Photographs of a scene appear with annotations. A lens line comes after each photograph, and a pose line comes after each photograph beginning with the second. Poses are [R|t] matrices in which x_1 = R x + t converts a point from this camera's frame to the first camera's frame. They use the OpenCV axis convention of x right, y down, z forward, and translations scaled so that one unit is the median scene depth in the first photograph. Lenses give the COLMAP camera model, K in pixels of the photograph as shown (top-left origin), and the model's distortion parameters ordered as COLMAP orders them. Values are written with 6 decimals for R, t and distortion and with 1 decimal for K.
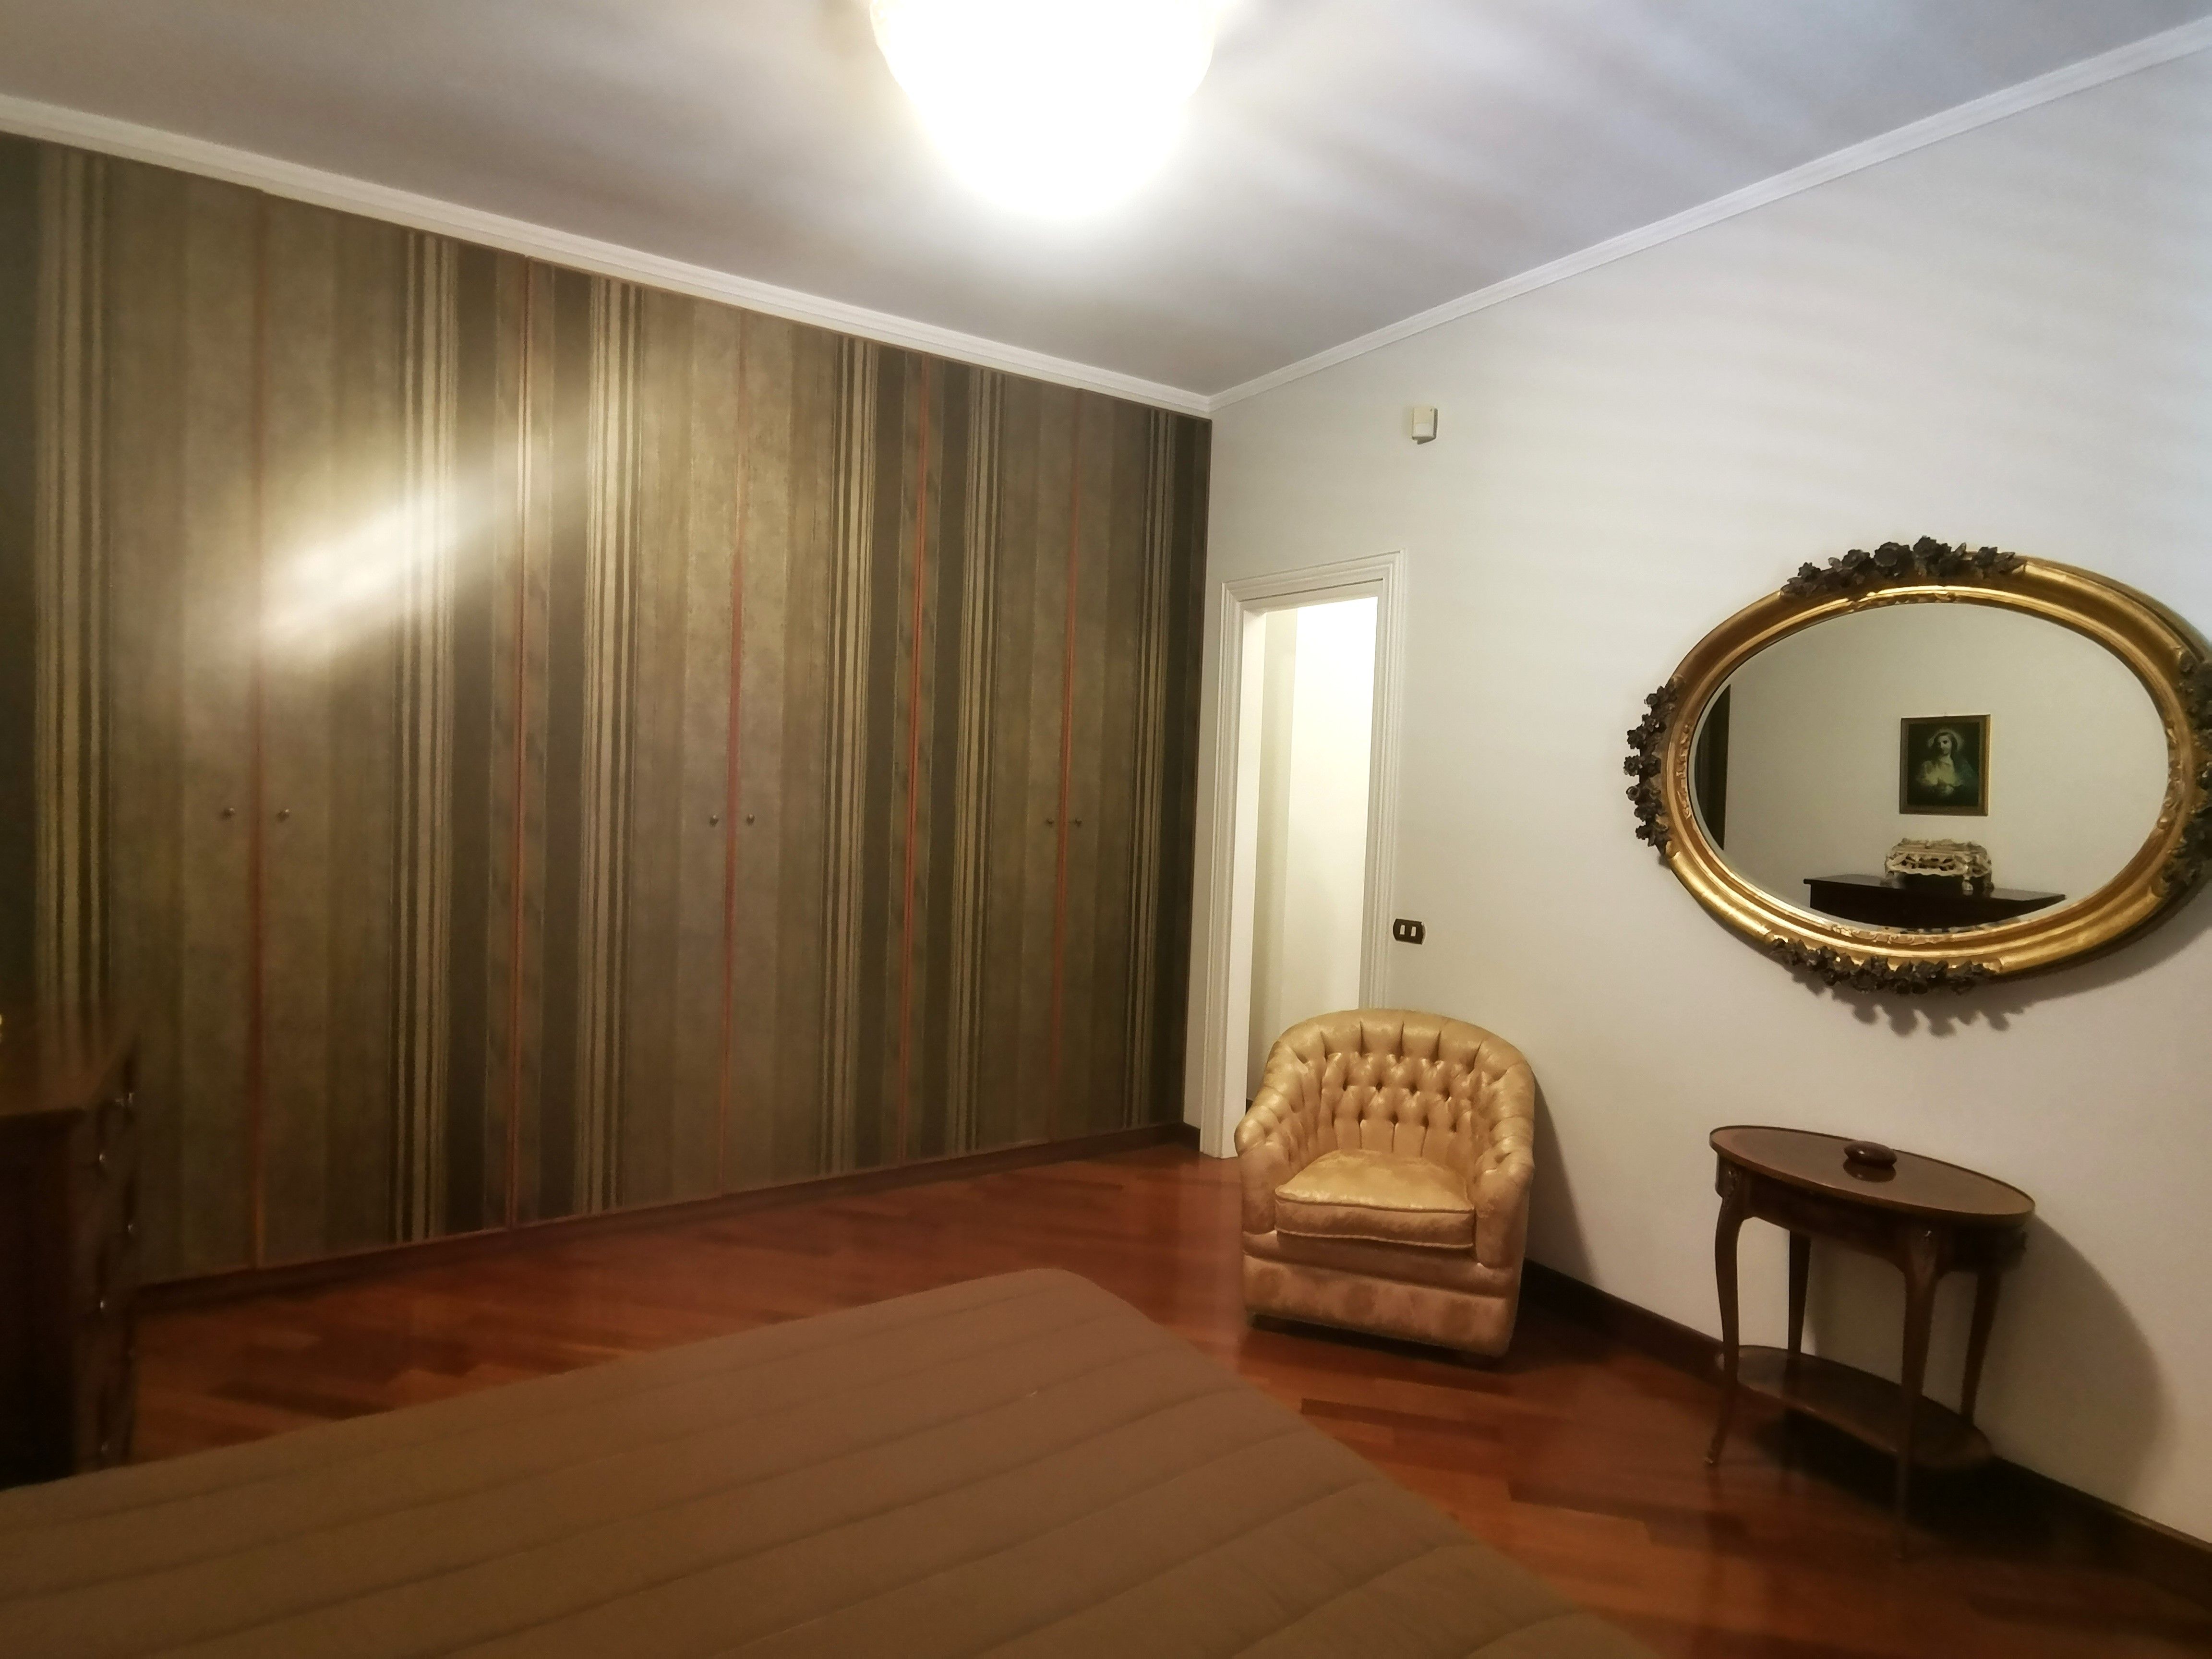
lens RADIAL K [[1198.1, 0, 1103.7], [0, 1198.1, 845.8], [0, 0, 1]] dist [-0.017341, -0.000846]
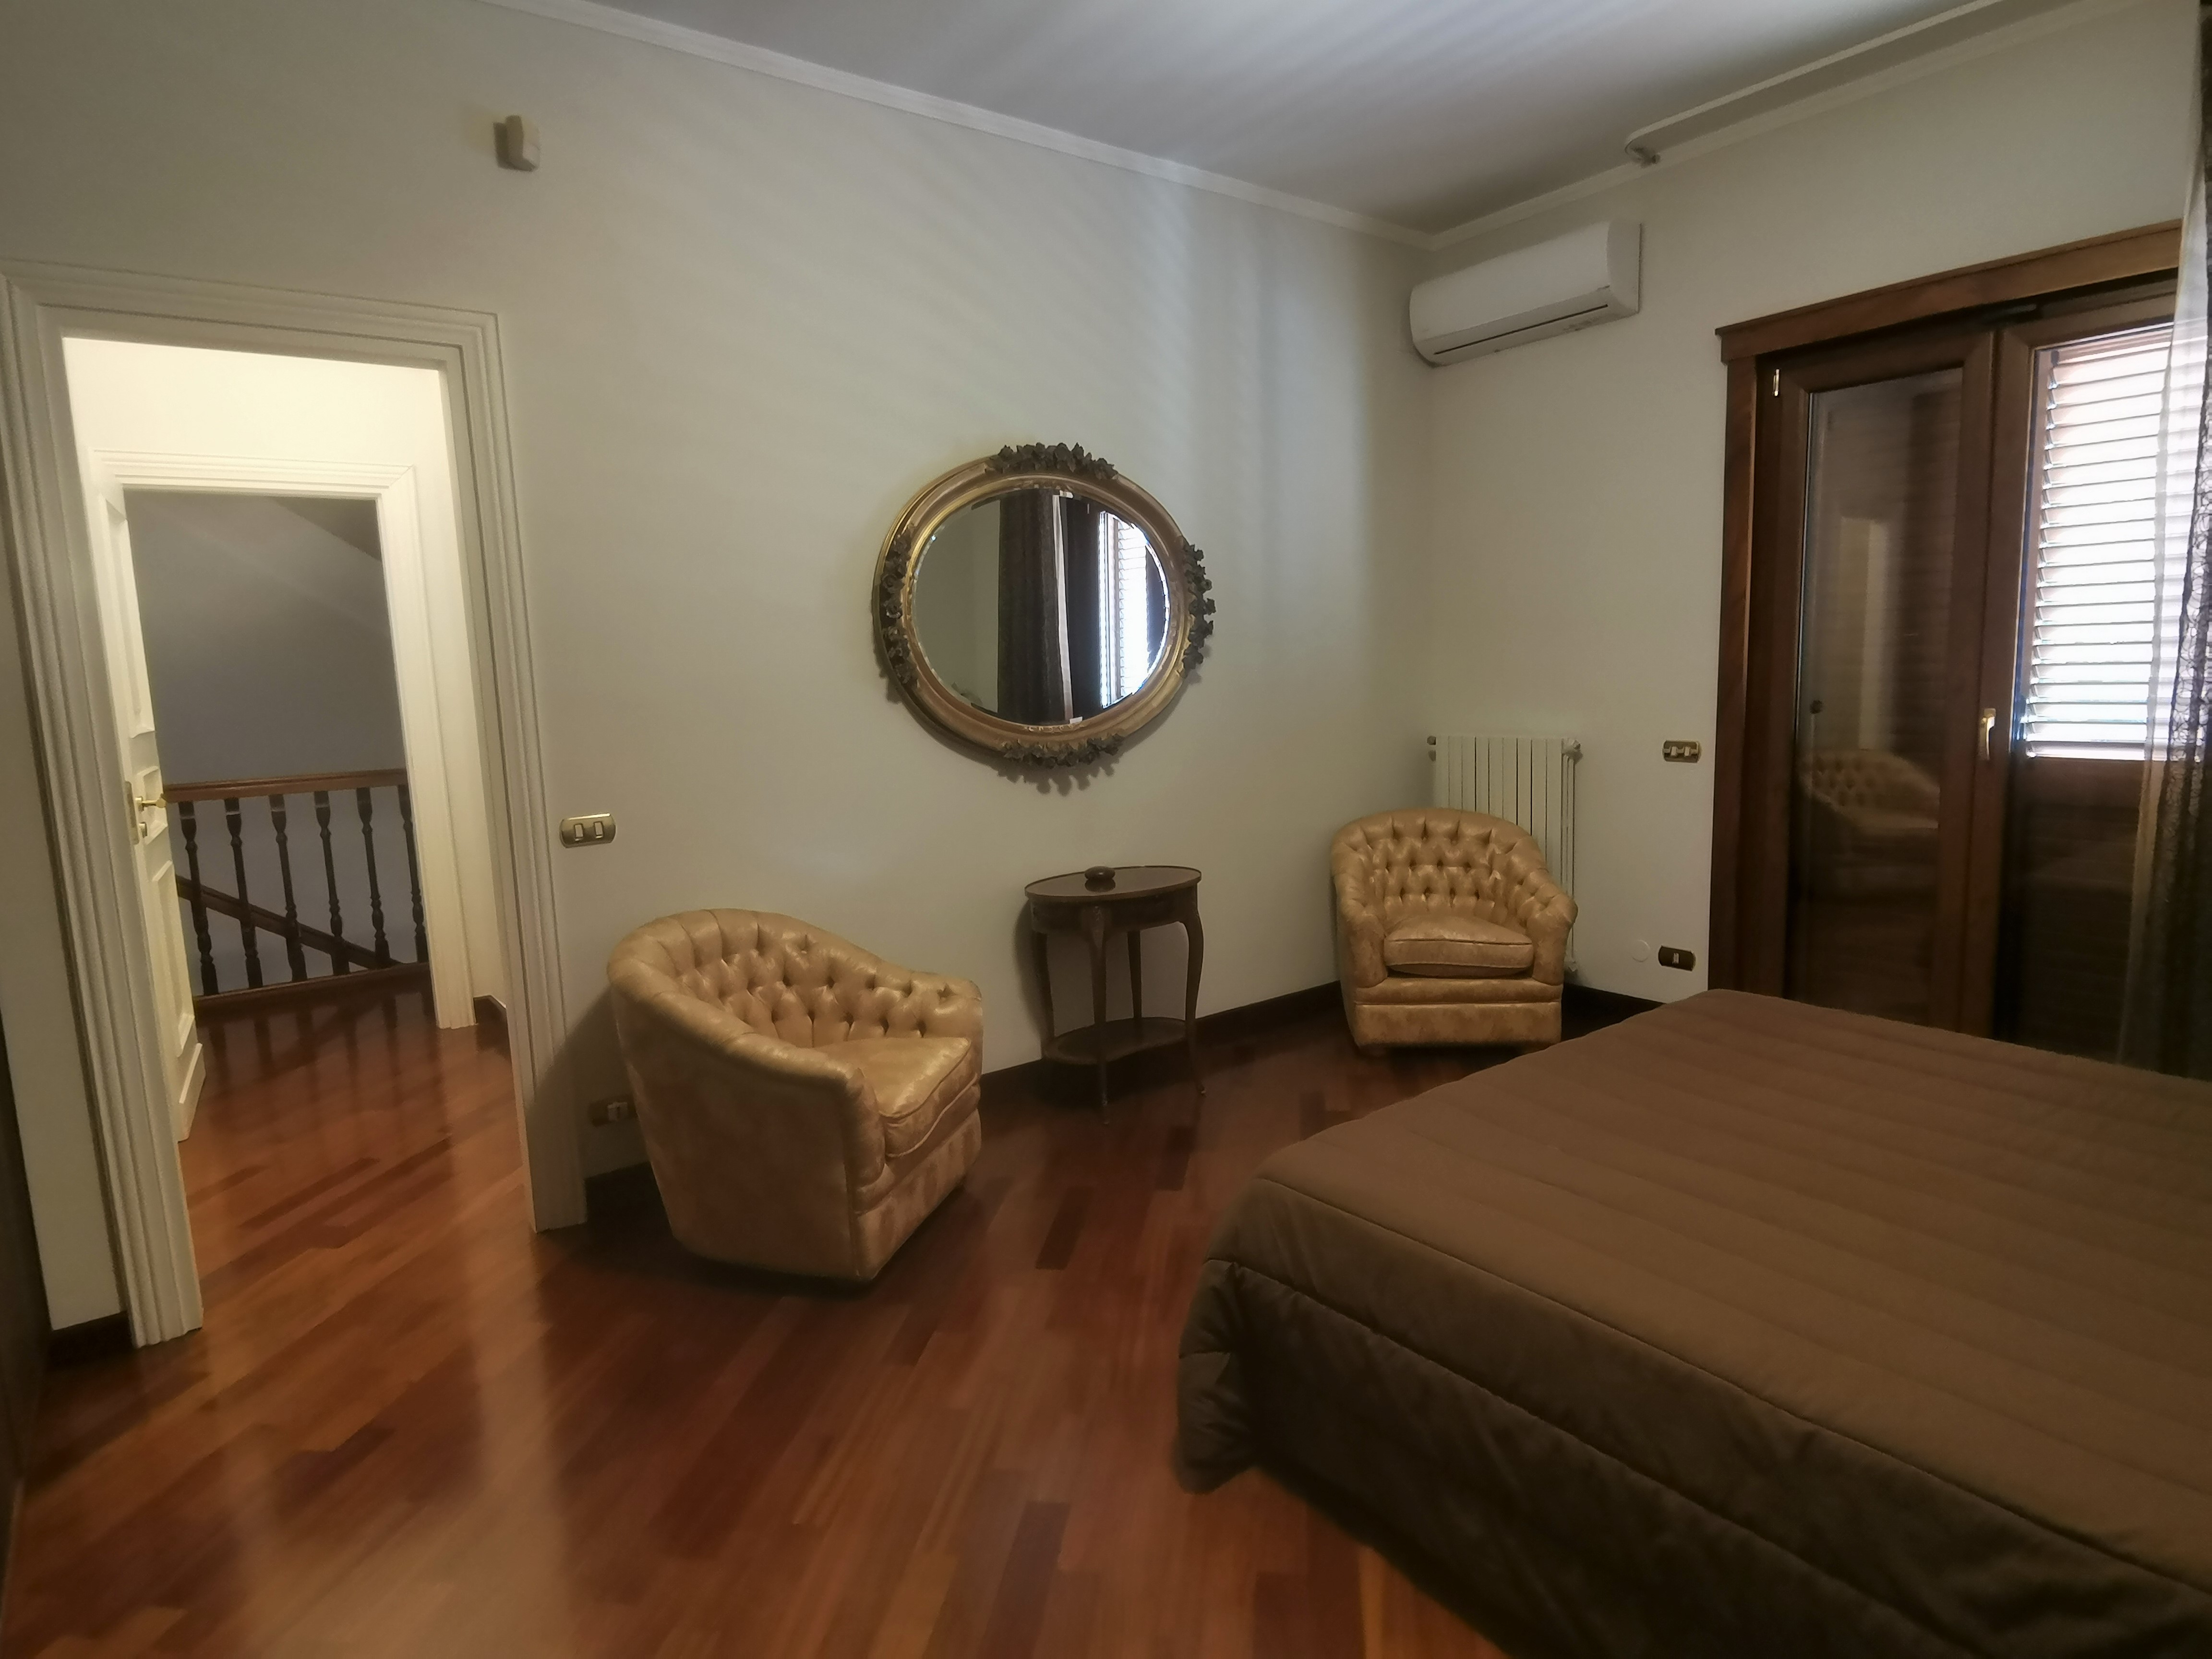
lens RADIAL K [[1198.1, 0, 1103.7], [0, 1198.1, 845.8], [0, 0, 1]] dist [-0.017341, -0.000846]
pose [[-0.054042, -0.185086, 0.981235, -0.753738], [0.094301, 0.977333, 0.189544, -0.051347], [-0.994076, 0.102775, -0.035363, 0.981766]]
